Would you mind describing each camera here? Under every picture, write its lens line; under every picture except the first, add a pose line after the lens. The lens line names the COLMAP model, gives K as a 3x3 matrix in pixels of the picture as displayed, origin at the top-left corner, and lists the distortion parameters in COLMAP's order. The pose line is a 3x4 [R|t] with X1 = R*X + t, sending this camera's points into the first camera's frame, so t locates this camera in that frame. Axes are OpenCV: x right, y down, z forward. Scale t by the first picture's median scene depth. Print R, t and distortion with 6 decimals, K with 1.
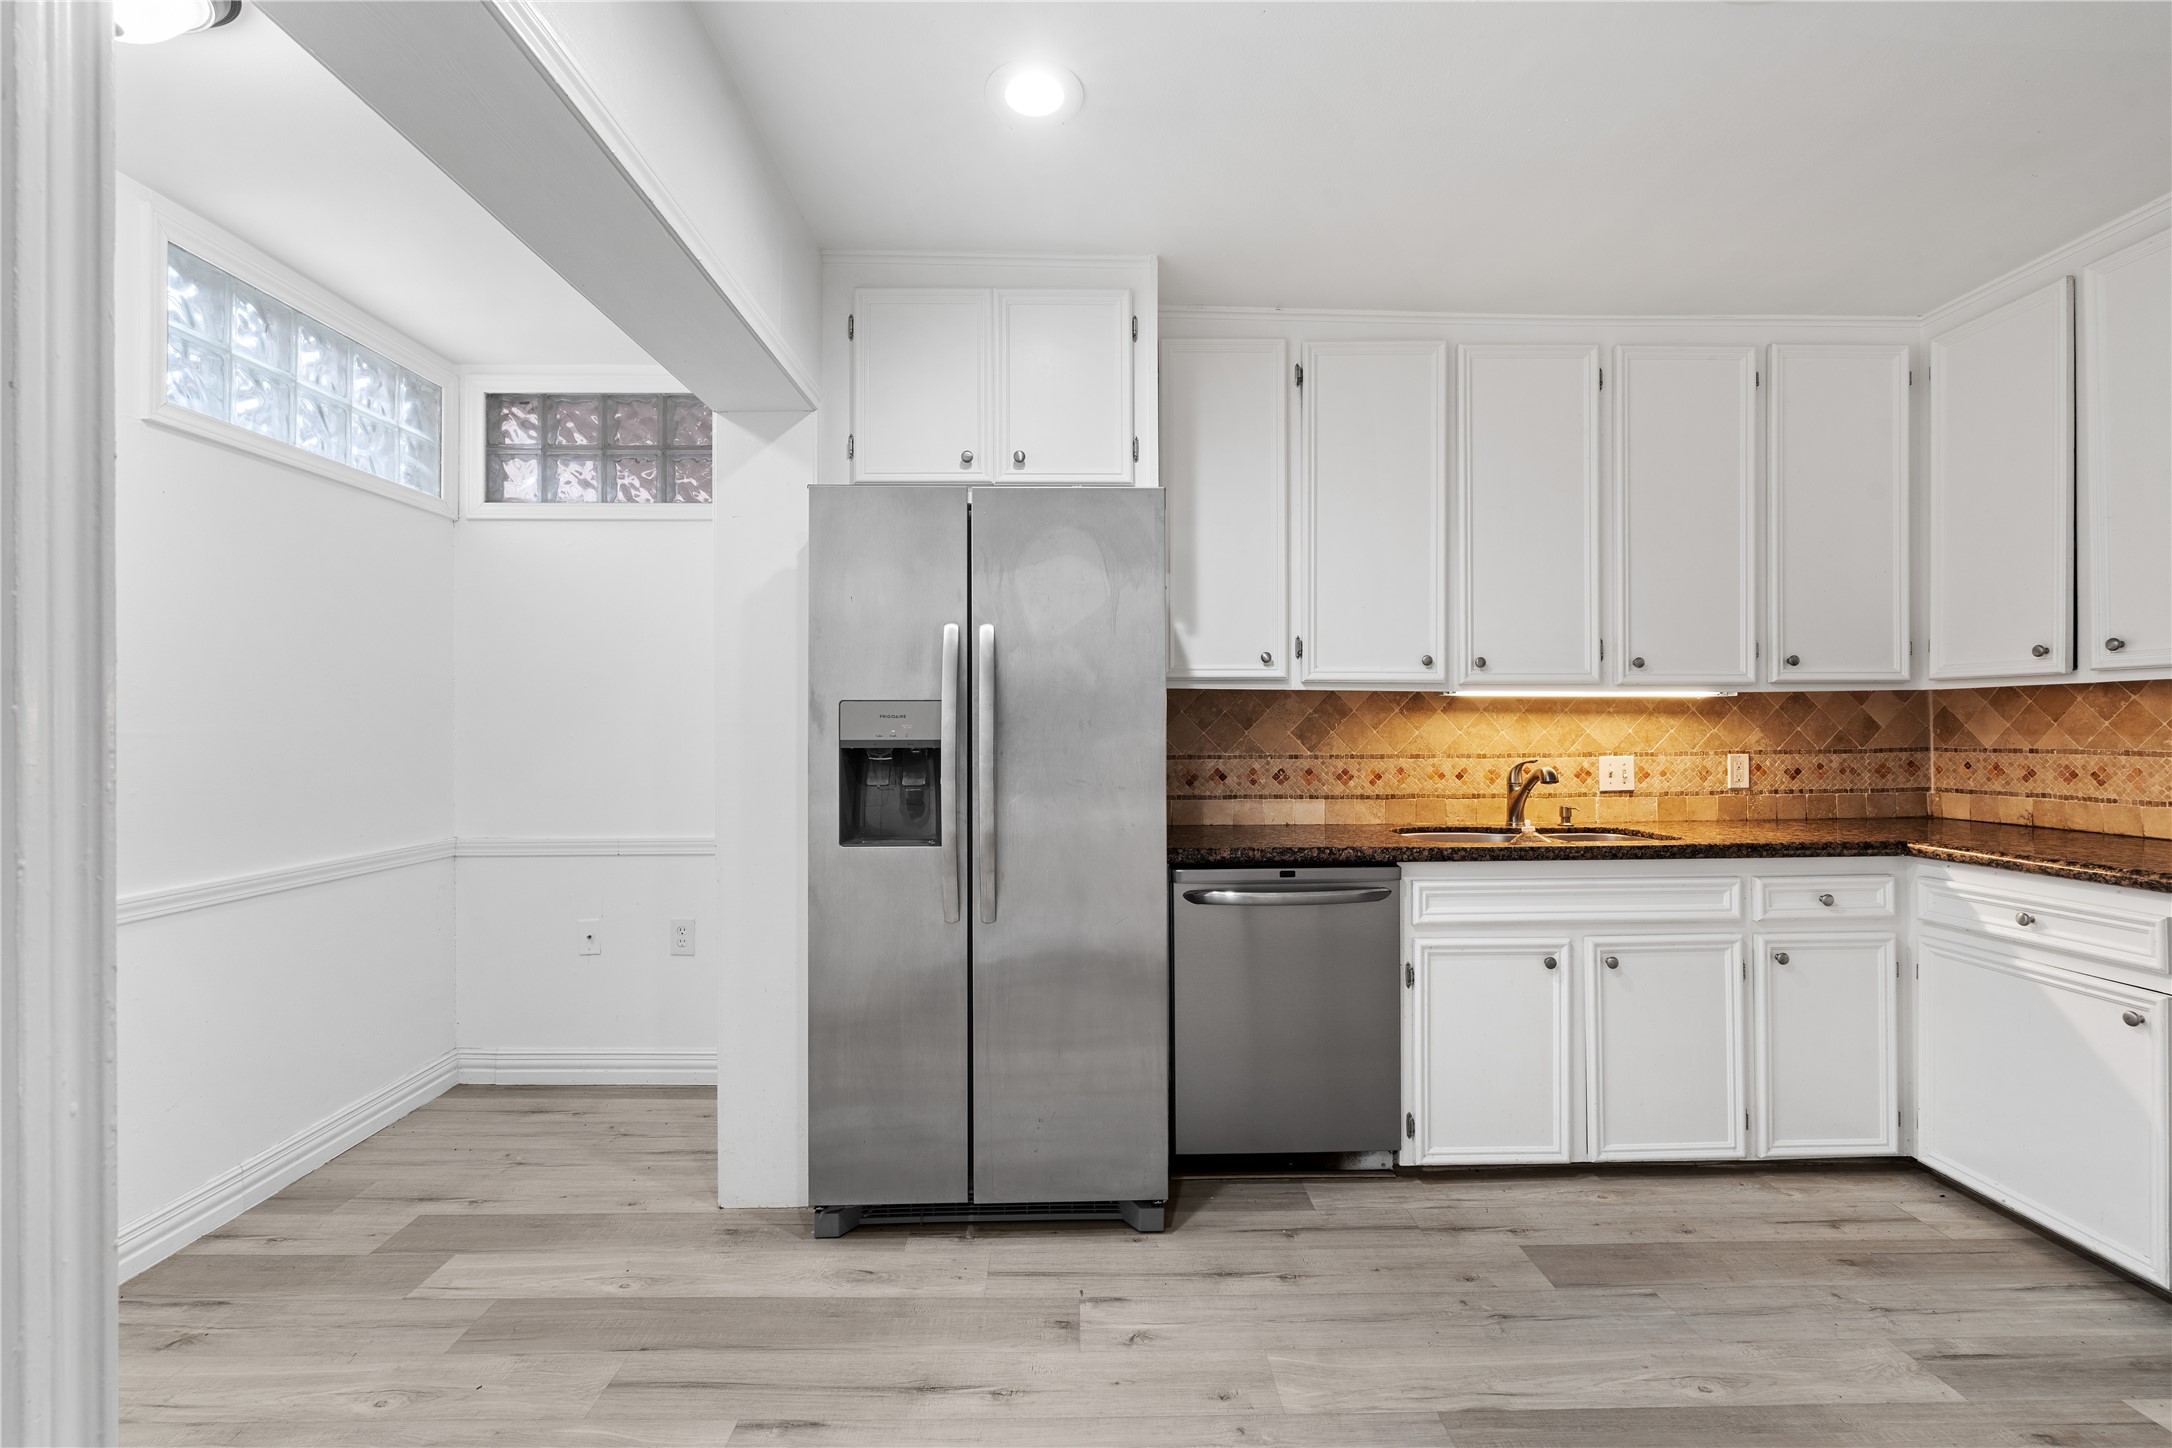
lens RADIAL K [[988.9, 0, 1084.9], [0, 988.9, 723.9], [0, 0, 1]] dist [-0.002319, 0.001887]
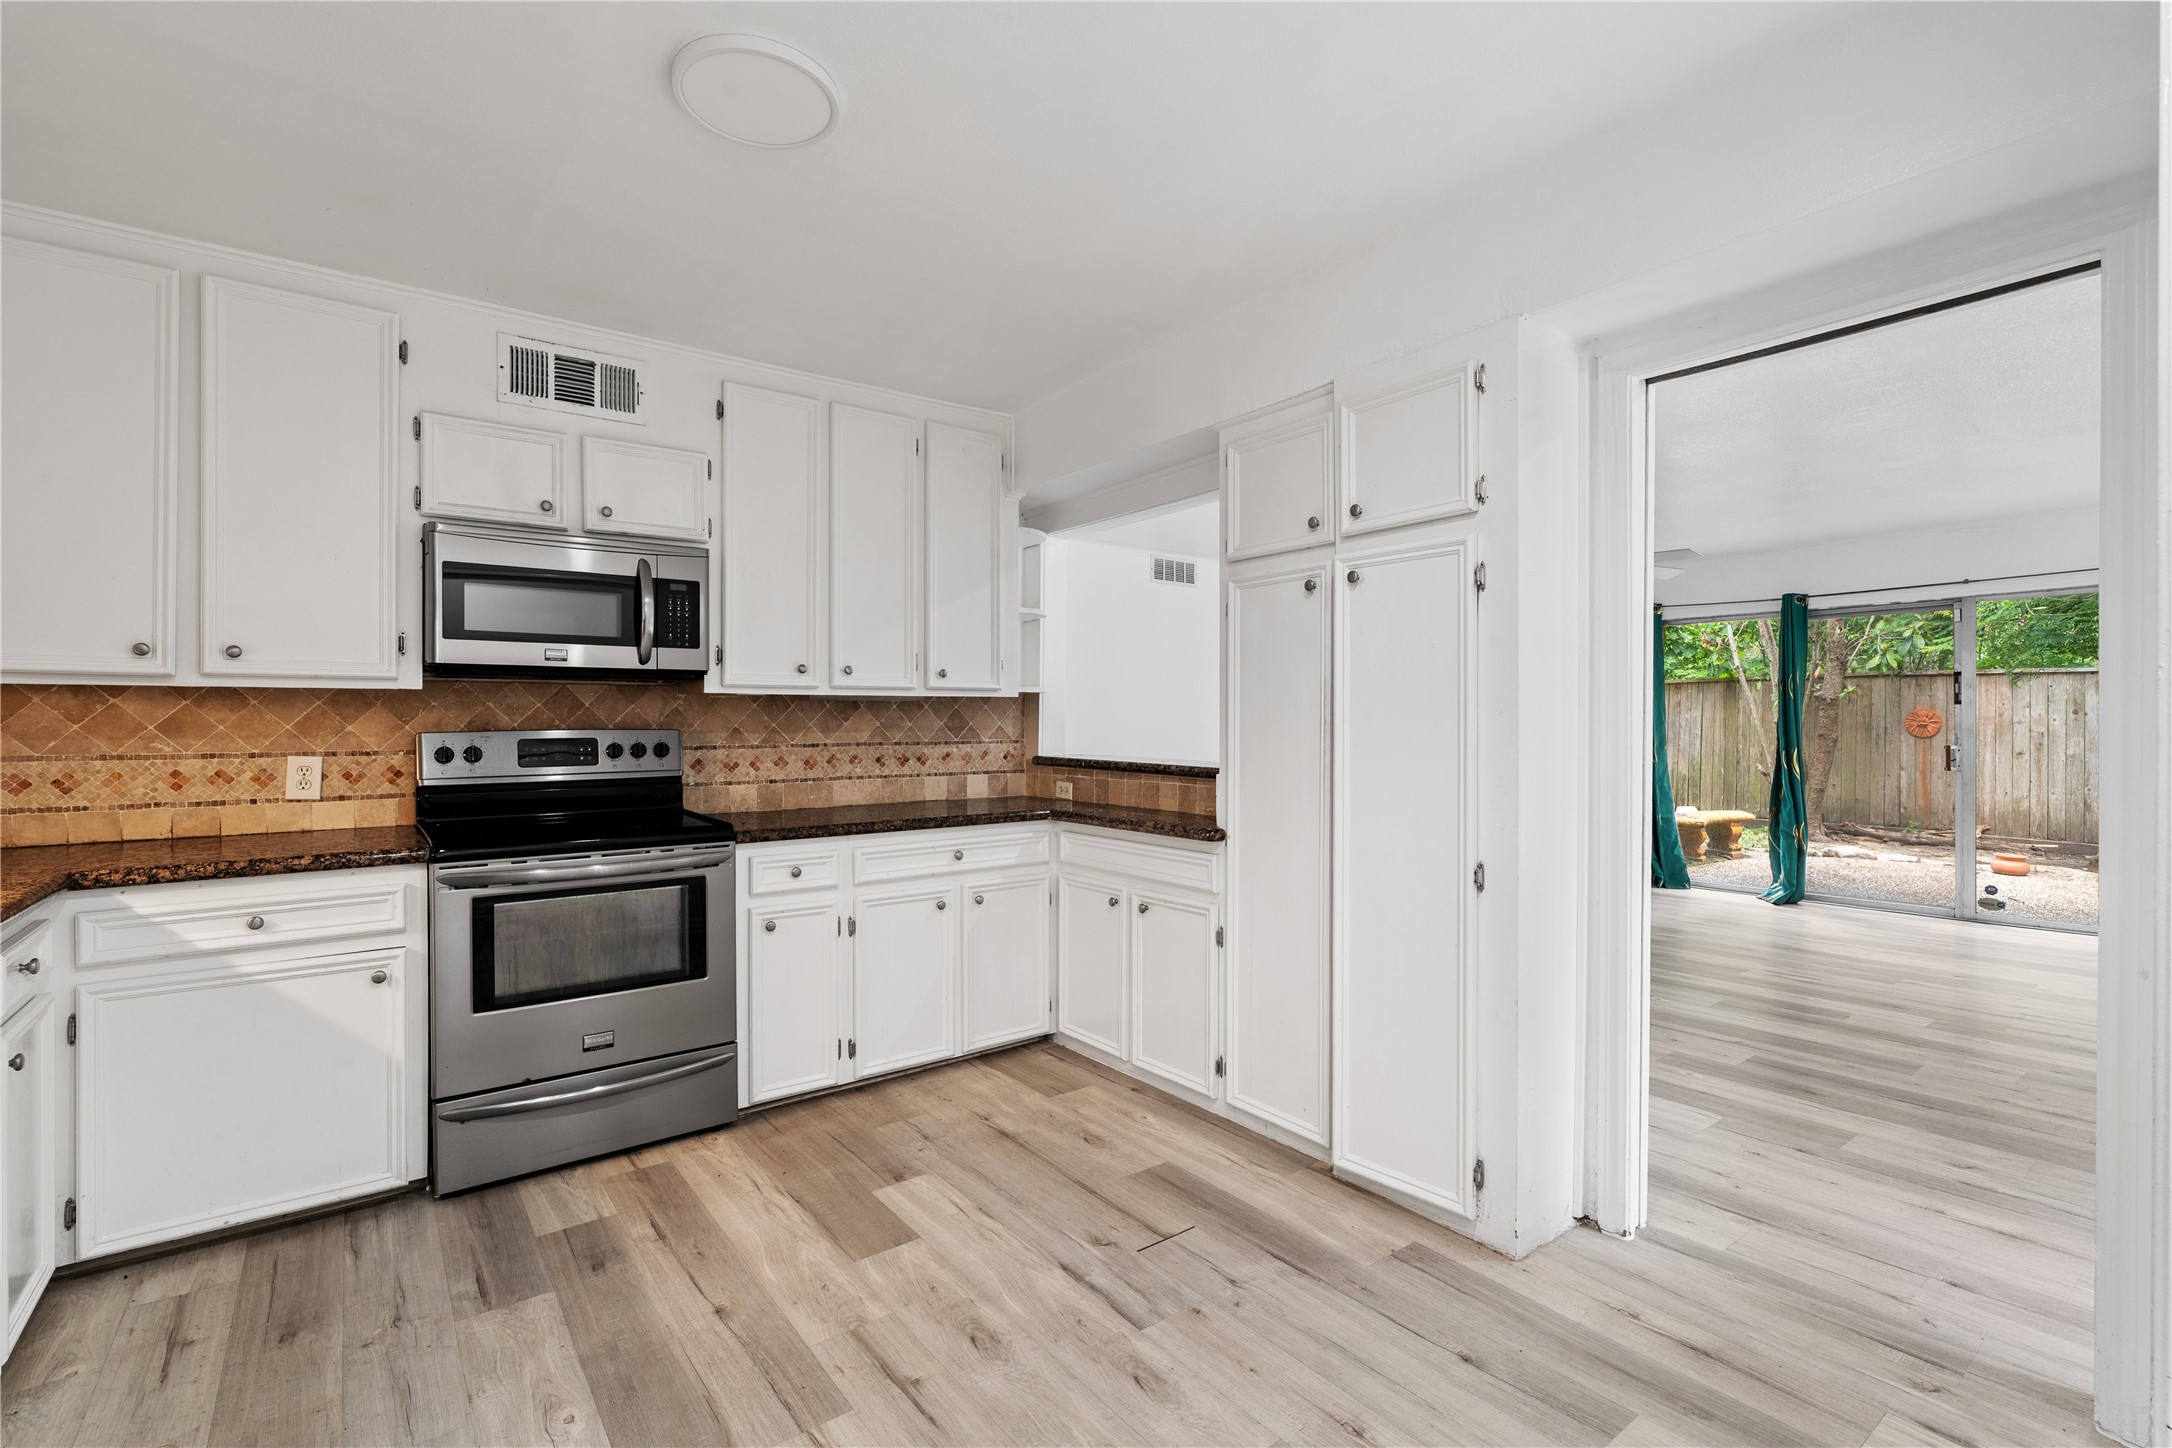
lens RADIAL K [[988.9, 0, 1084.4], [0, 988.9, 713.8], [0, 0, 1]] dist [-0.002319, 0.001887]
pose [[-0.599427, 0.011565, 0.800346, -0.320098], [-0.001551, 0.999877, -0.015610, -0.000027], [-0.800428, -0.010598, -0.599336, 0.835950]]
